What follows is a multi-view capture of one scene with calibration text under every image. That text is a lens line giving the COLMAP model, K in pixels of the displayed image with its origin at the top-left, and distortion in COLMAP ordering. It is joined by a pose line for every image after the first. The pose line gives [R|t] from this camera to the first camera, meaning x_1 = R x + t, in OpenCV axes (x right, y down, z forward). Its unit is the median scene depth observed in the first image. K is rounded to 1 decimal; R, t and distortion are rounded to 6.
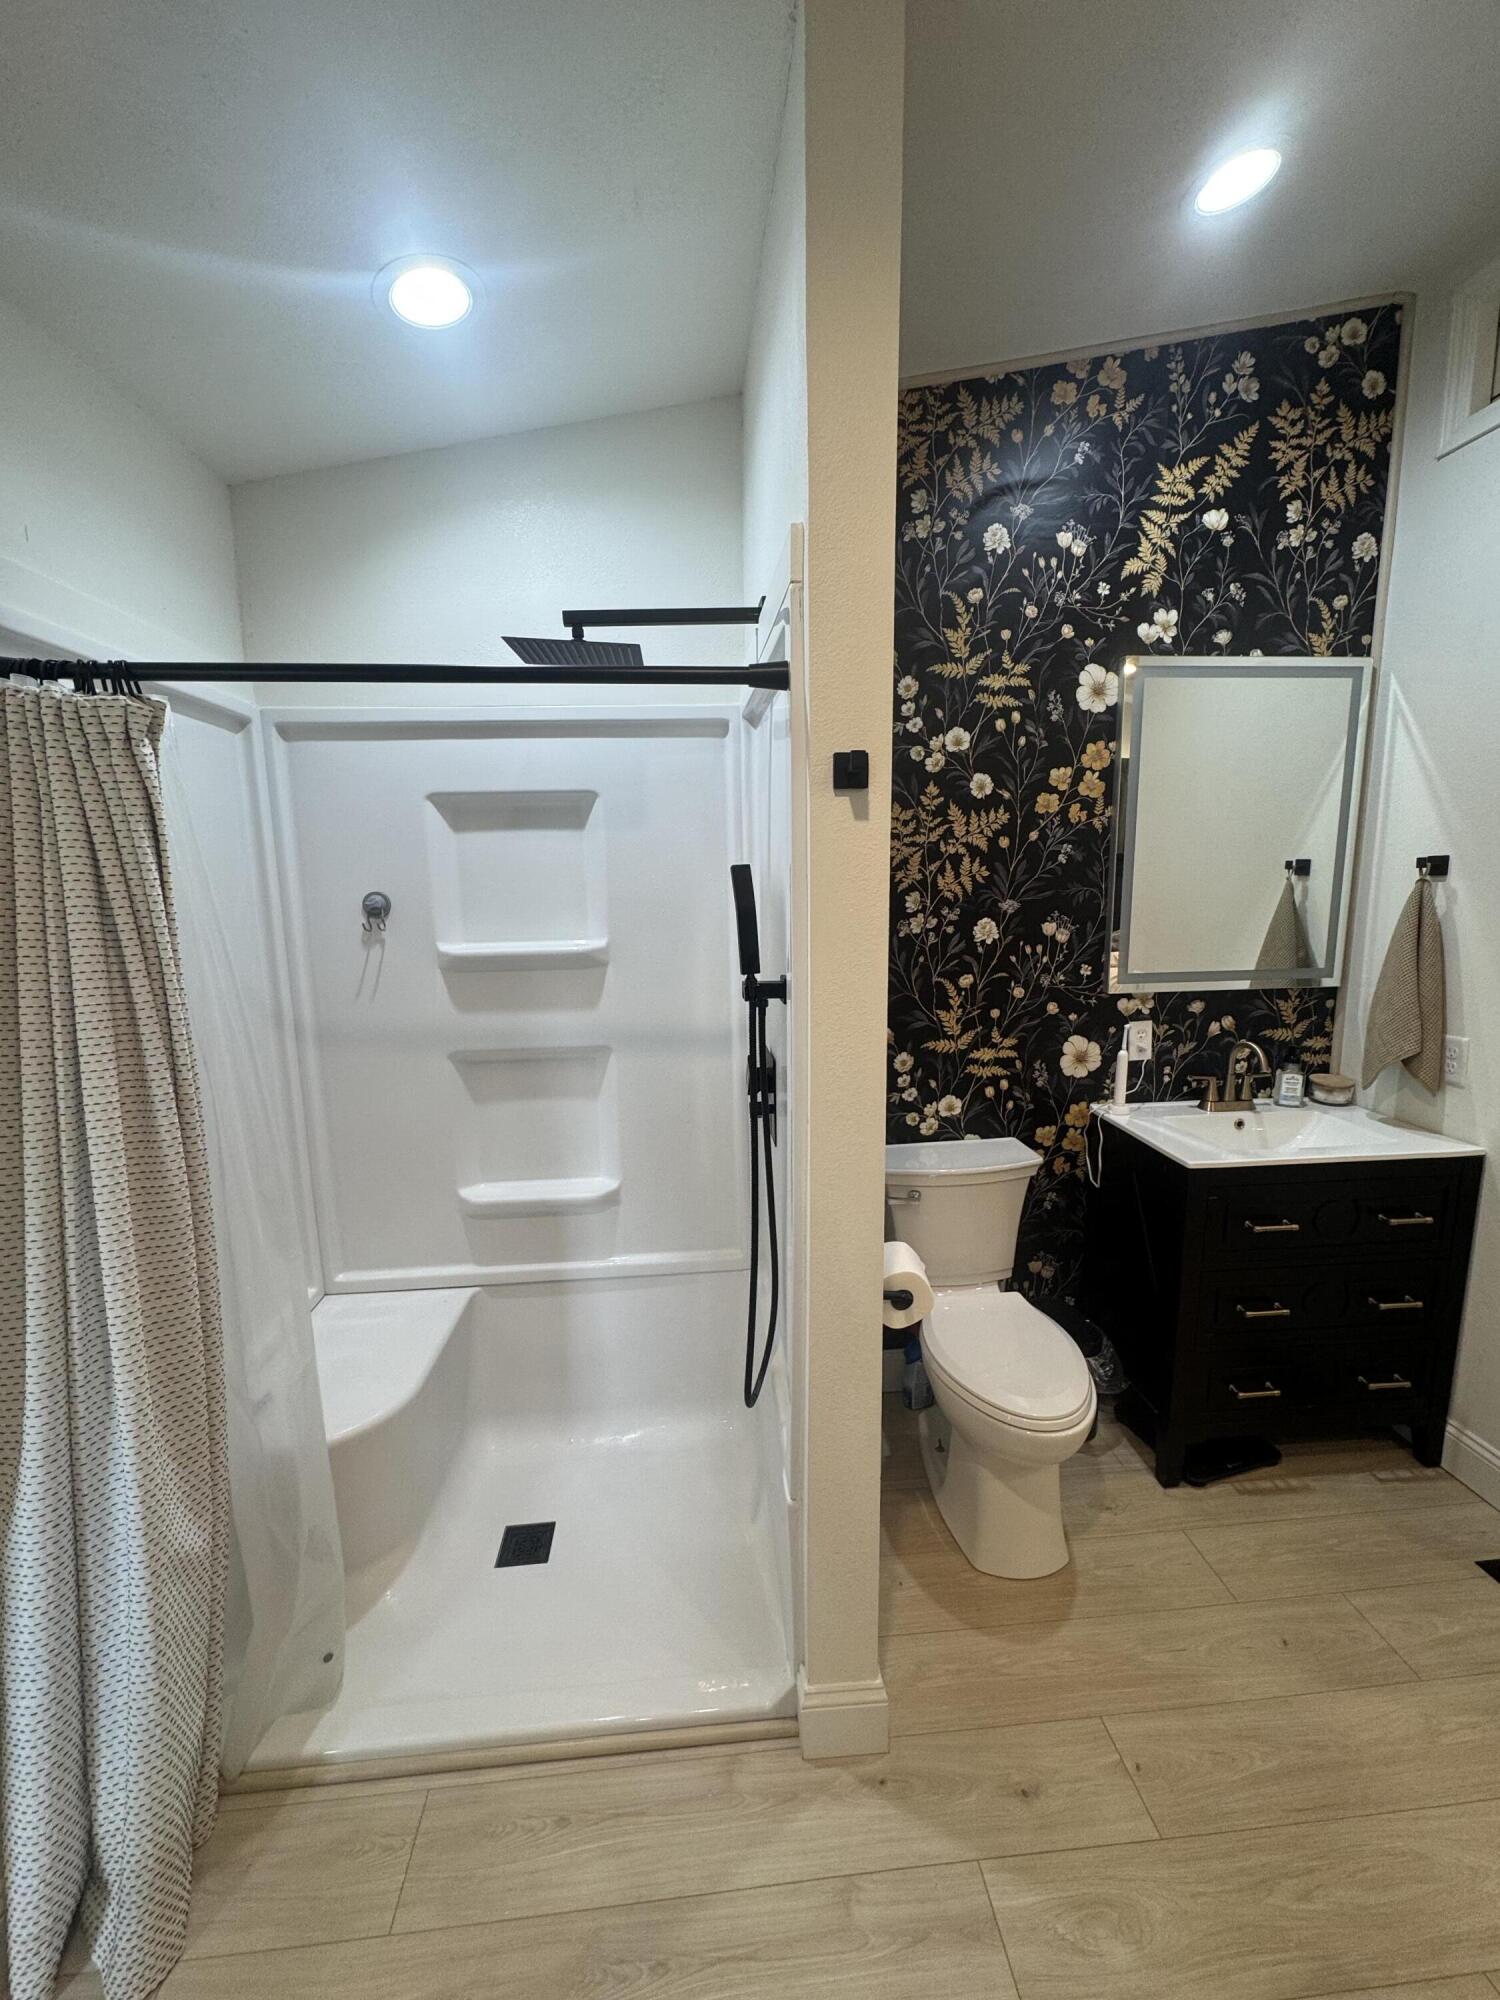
lens RADIAL K [[805.1, 0, 752.4], [0, 805.1, 998.5], [0, 0, 1]] dist [-0.001620, -0.000792]
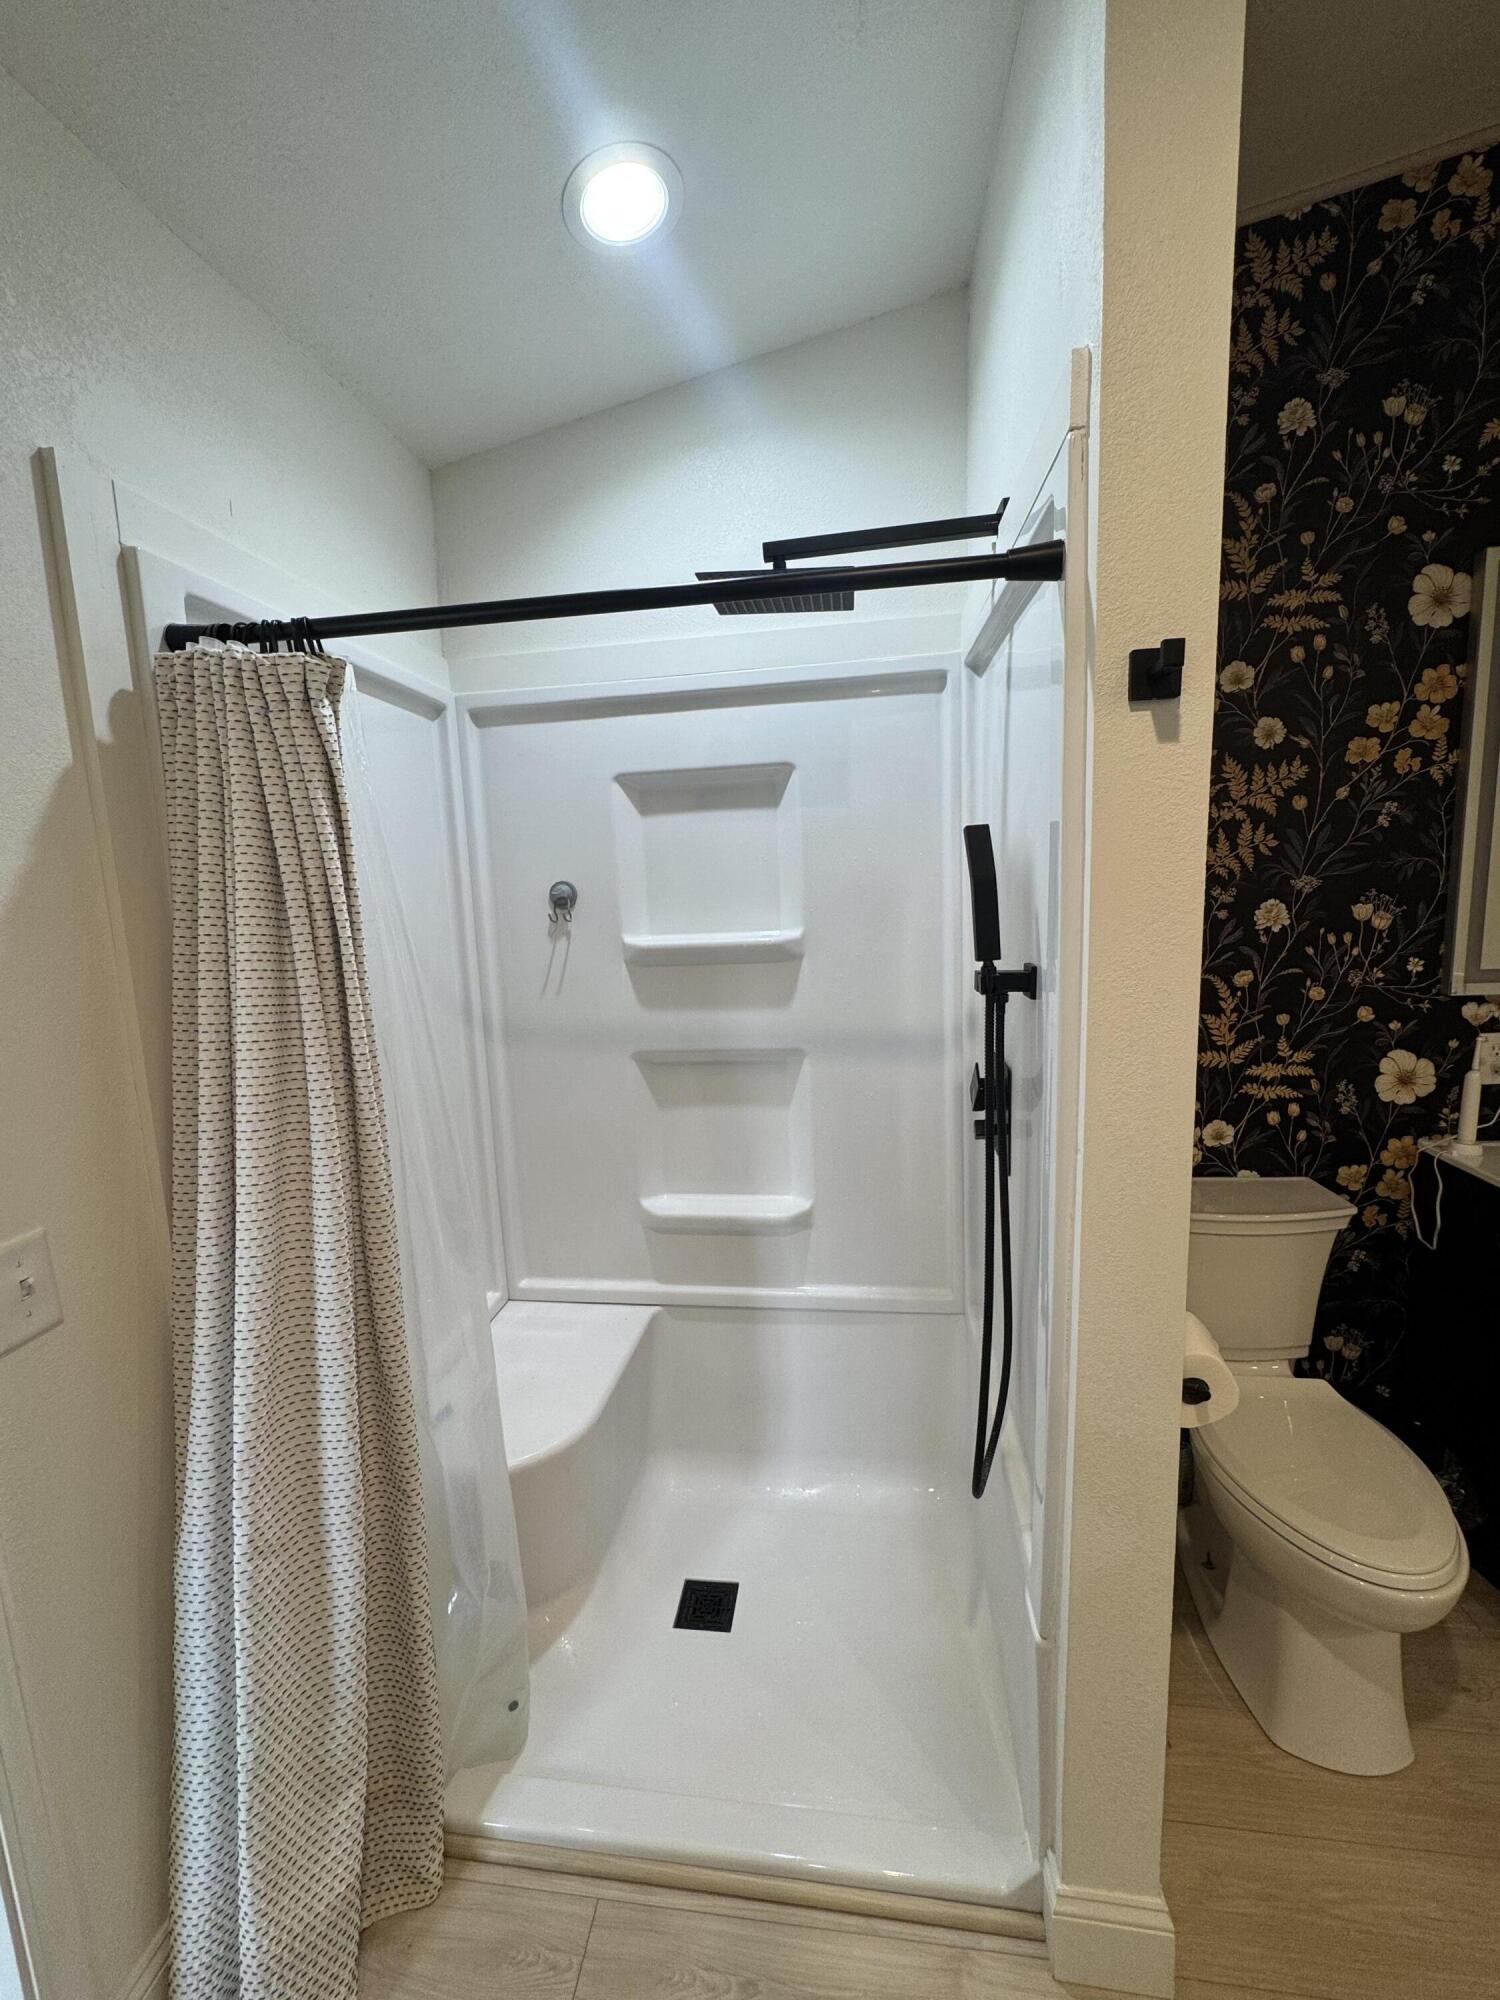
lens RADIAL K [[805.1, 0, 747.0], [0, 805.1, 1000.4], [0, 0, 1]] dist [-0.001620, -0.000792]
pose [[0.974963, 0.009909, -0.222148, -0.044056], [-0.011966, 0.999897, -0.007915, 0.014029], [0.222047, 0.010376, 0.974981, 0.125540]]
